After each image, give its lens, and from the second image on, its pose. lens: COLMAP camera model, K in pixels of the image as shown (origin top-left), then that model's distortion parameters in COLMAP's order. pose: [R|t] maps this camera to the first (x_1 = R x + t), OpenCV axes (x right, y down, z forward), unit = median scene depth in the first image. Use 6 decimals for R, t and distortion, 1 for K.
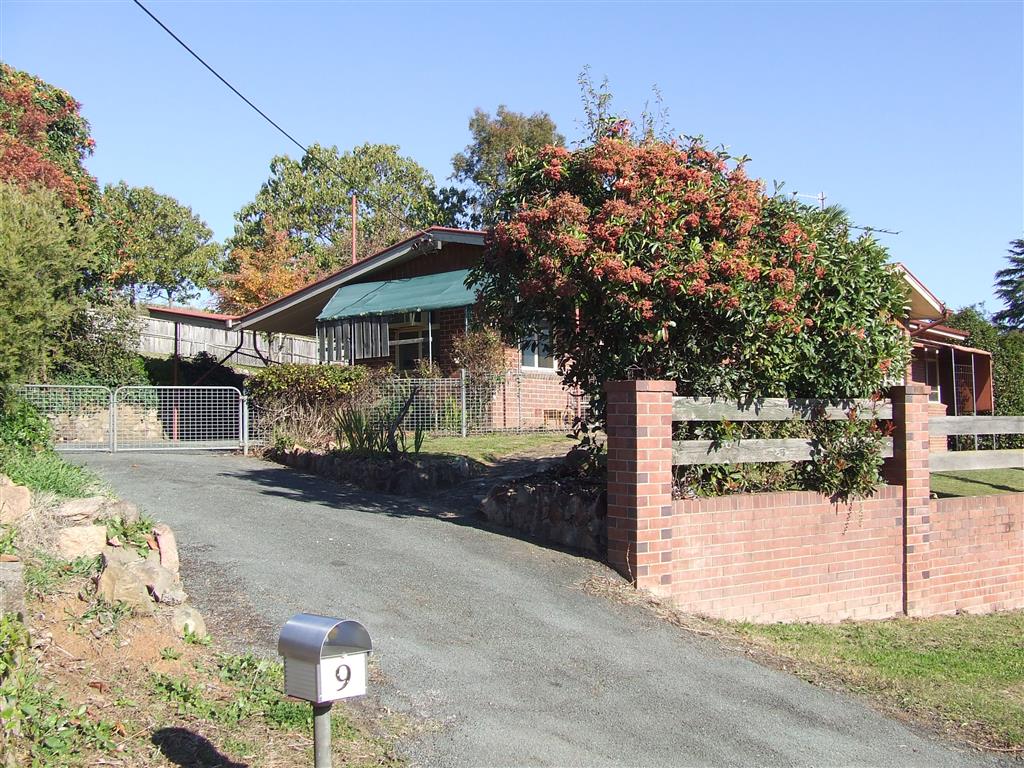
lens RADIAL K [[1135.0, 0, 513.8], [0, 1135.0, 380.7], [0, 0, 1]] dist [-0.058873, 0.000000]
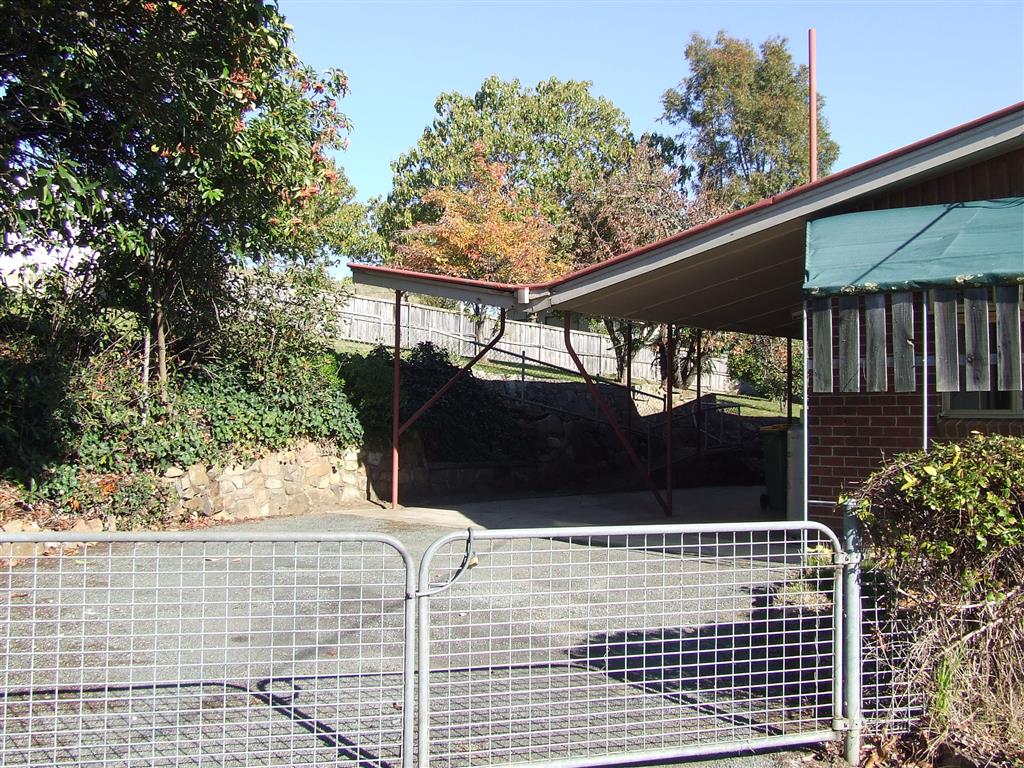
lens RADIAL K [[1135.0, 0, 513.1], [0, 1135.0, 383.9], [0, 0, 1]] dist [-0.058873, 0.000000]
pose [[0.995148, 0.024120, -0.095389, -0.079044], [-0.021881, 0.999462, 0.024447, -0.009042], [0.095927, -0.022242, 0.995140, 0.189598]]
